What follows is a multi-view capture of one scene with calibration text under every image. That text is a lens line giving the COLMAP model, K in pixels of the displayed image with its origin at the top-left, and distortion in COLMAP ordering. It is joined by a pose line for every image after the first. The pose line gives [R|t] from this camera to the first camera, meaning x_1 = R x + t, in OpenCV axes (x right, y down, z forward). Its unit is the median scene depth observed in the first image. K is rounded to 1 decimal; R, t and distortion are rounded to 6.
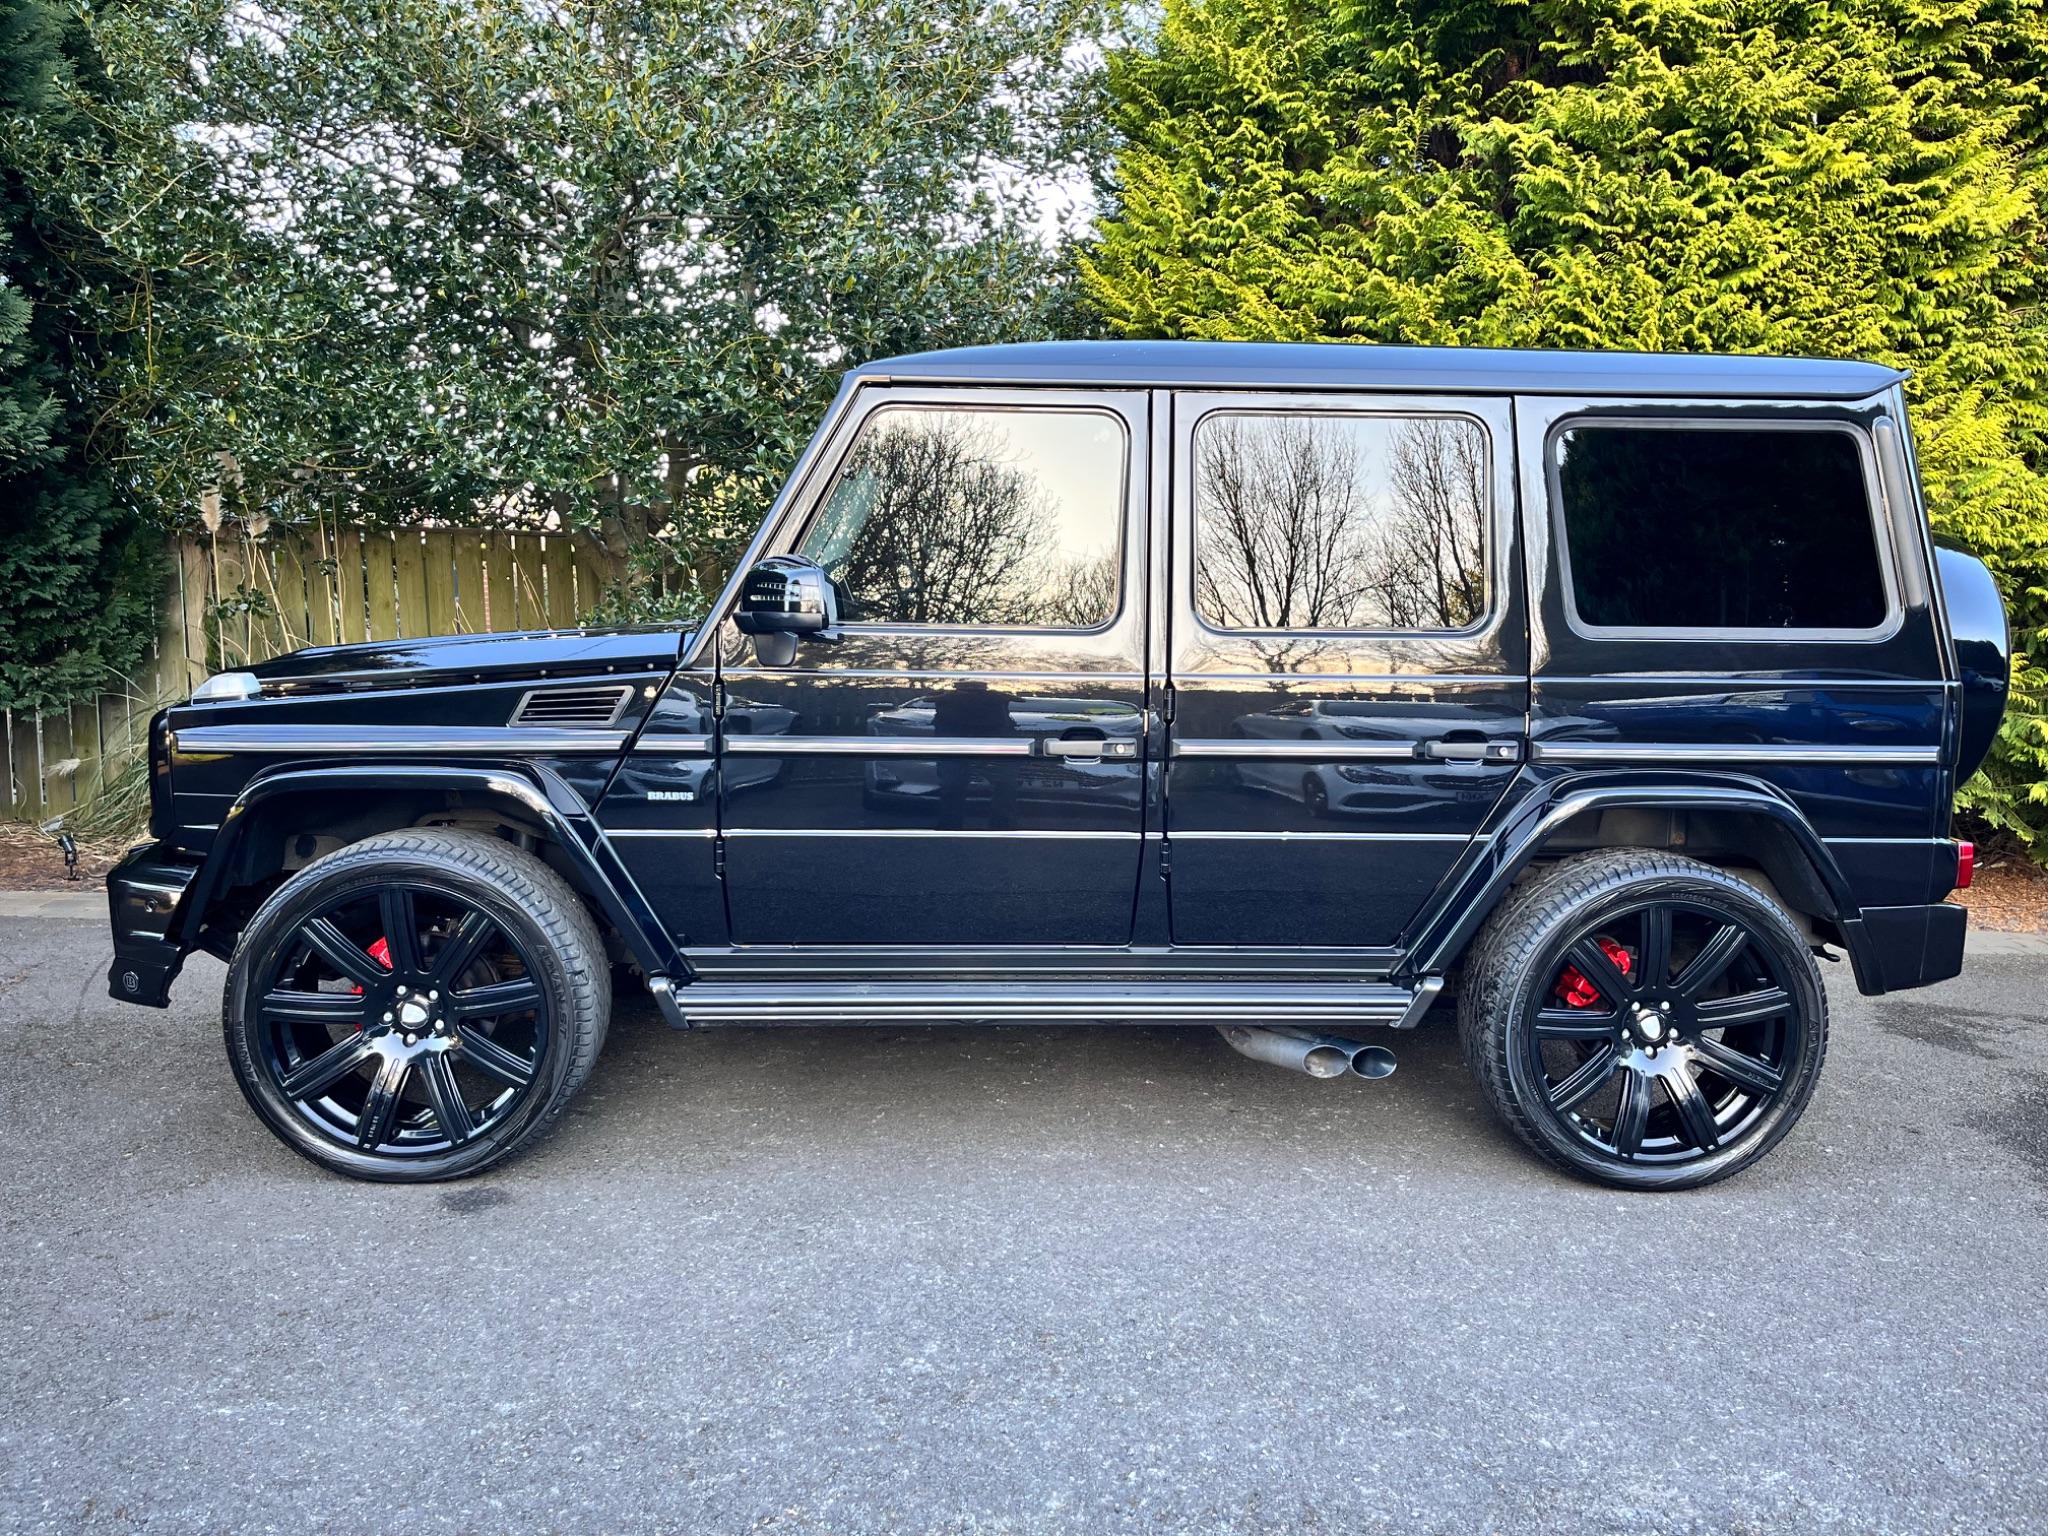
lens RADIAL K [[1588.7, 0, 949.7], [0, 1588.7, 757.8], [0, 0, 1]] dist [0.067065, -0.108926]
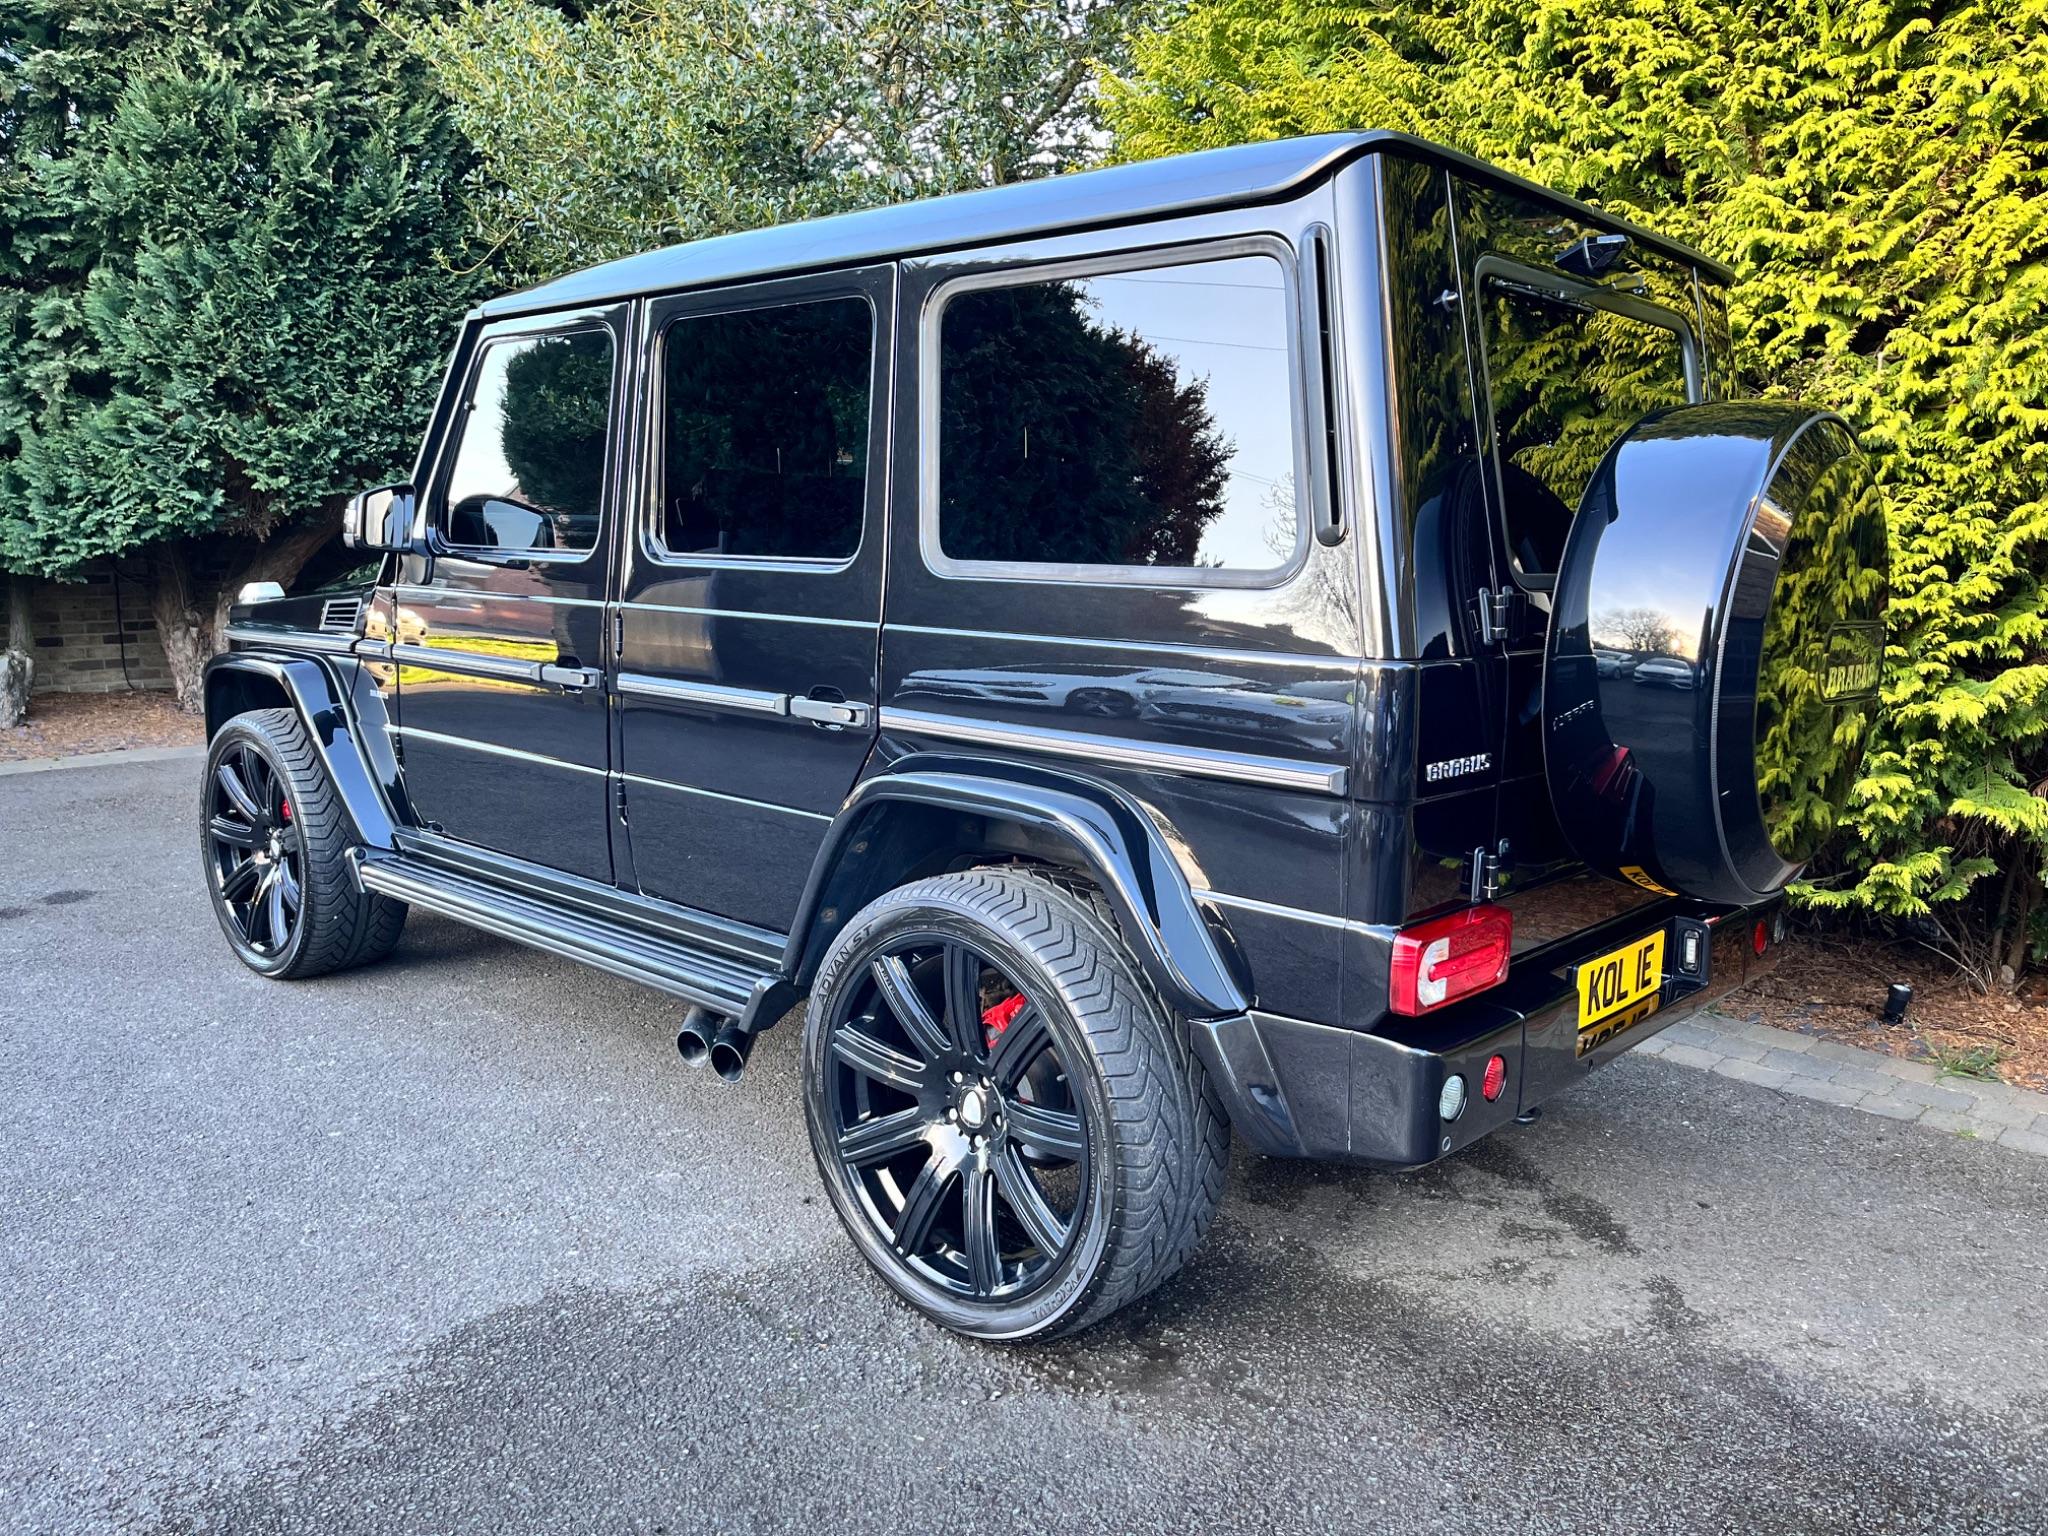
lens RADIAL K [[1538.6, 0, 1030.9], [0, 1538.6, 764.8], [0, 0, 1]] dist [0.101338, -0.147730]
pose [[0.701184, 0.102277, -0.705606, 0.808676], [-0.078357, 0.994717, 0.066317, -0.021933], [0.708661, 0.008789, 0.705494, 0.365327]]
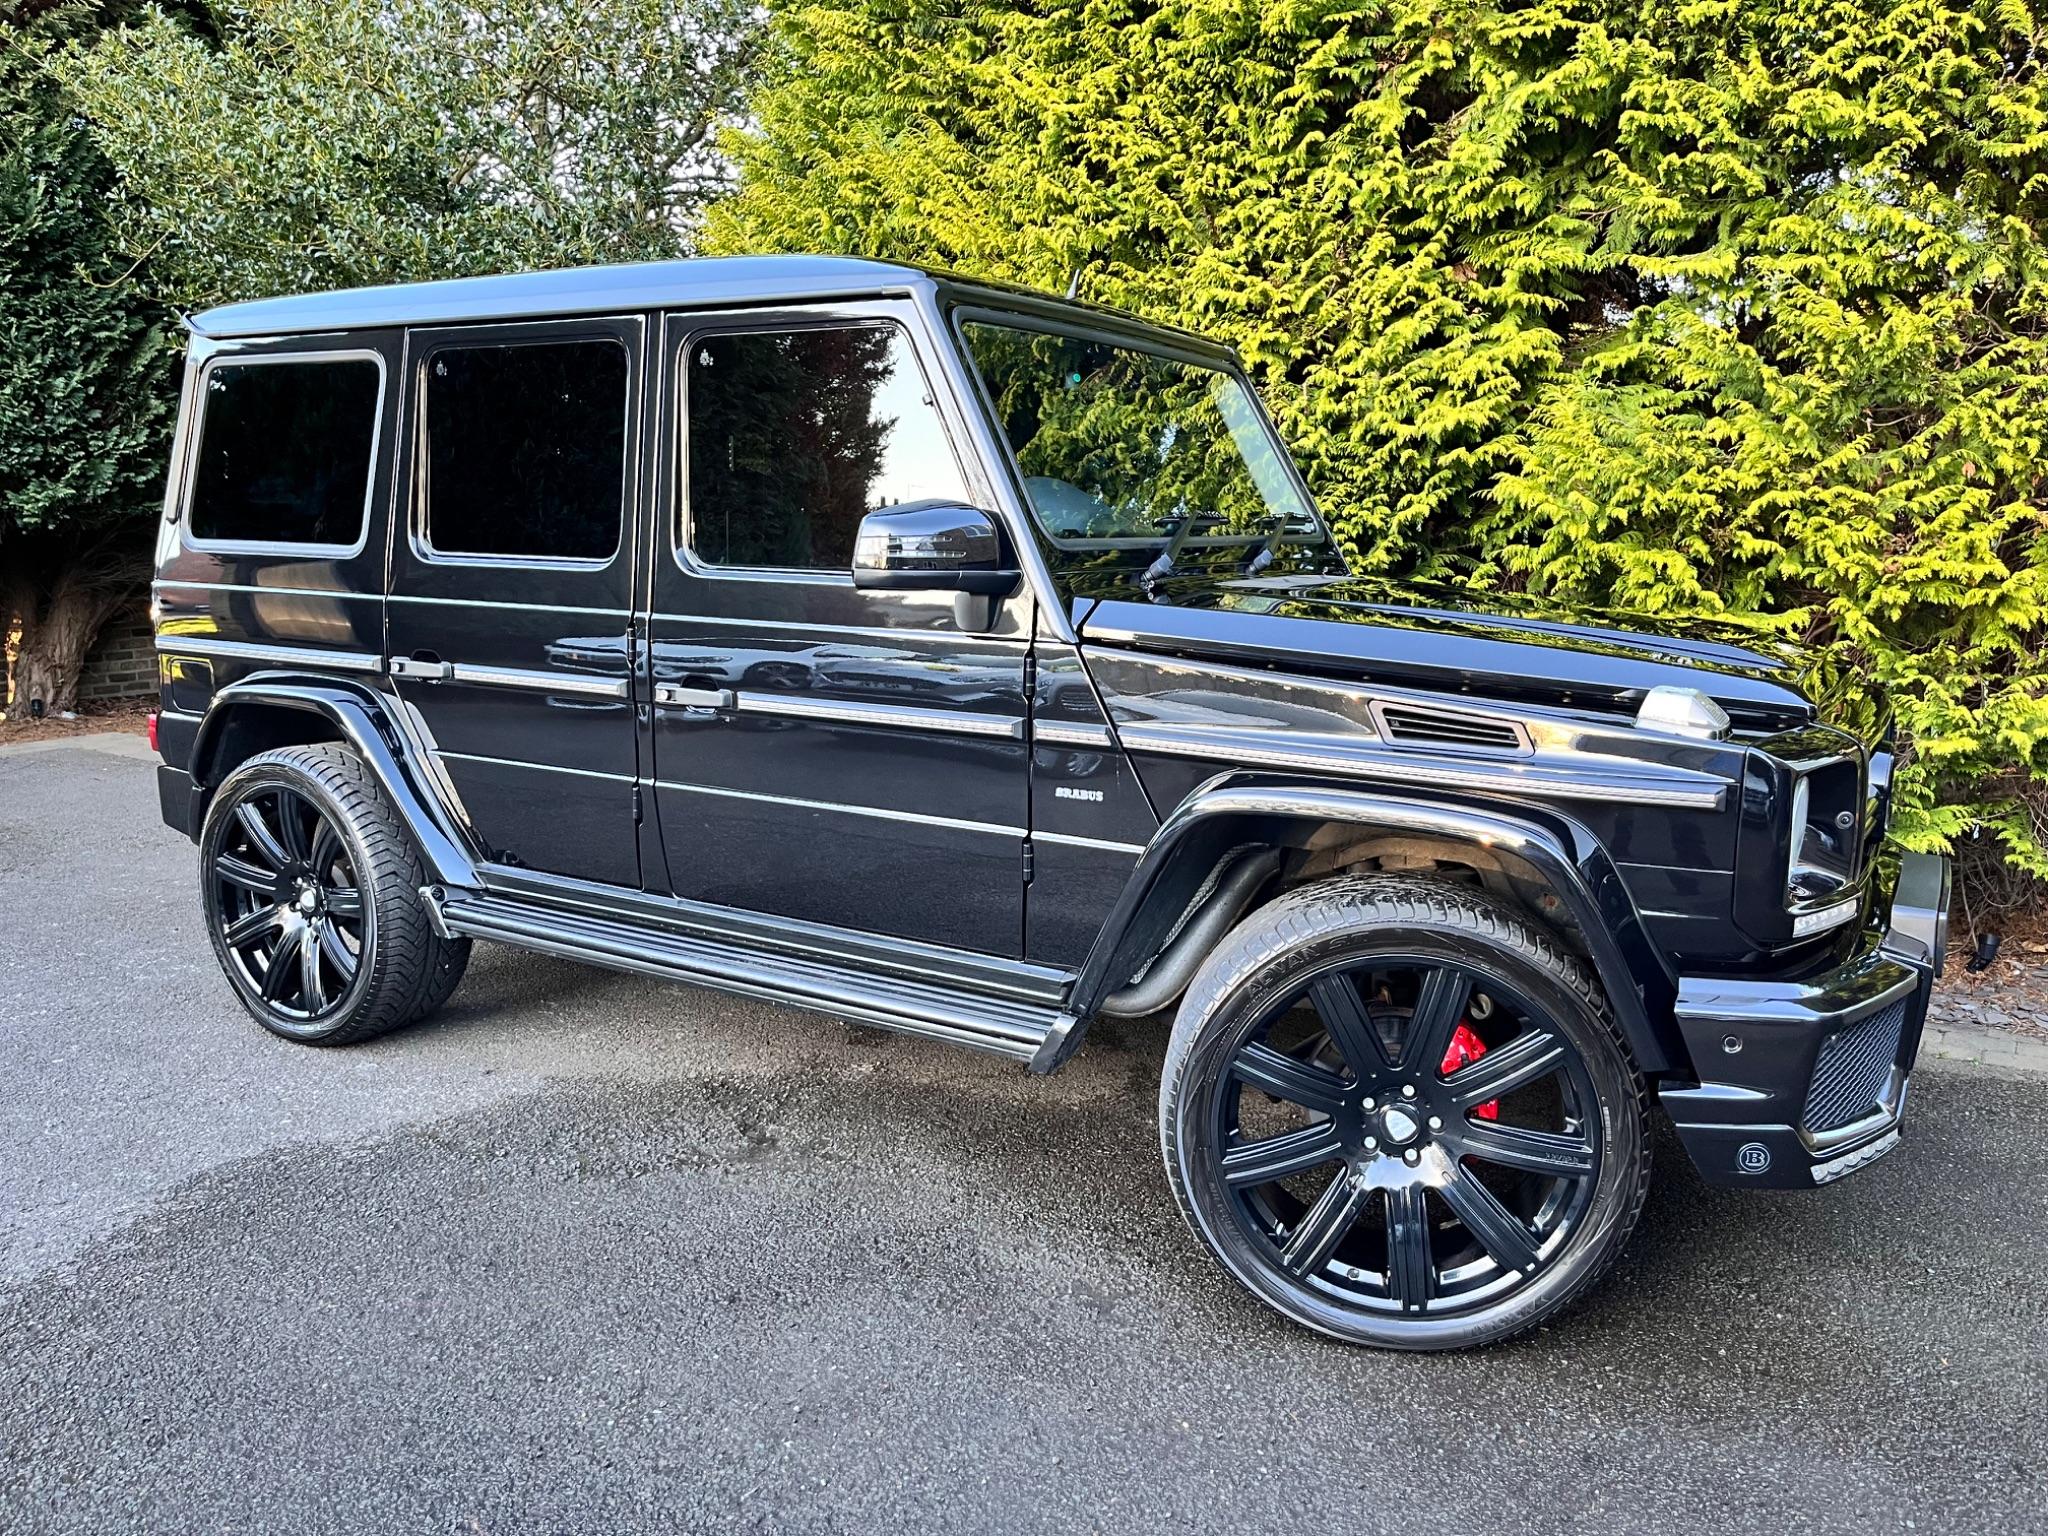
lens RADIAL K [[1548.2, 0, 1033.9], [0, 1548.2, 764.3], [0, 0, 1]] dist [0.070028, -0.107564]
pose [[0.825611, 0.066695, -0.560284, 0.939153], [-0.042340, 0.997513, 0.056351, -0.009817], [0.562649, -0.022802, 0.826381, 0.280618]]
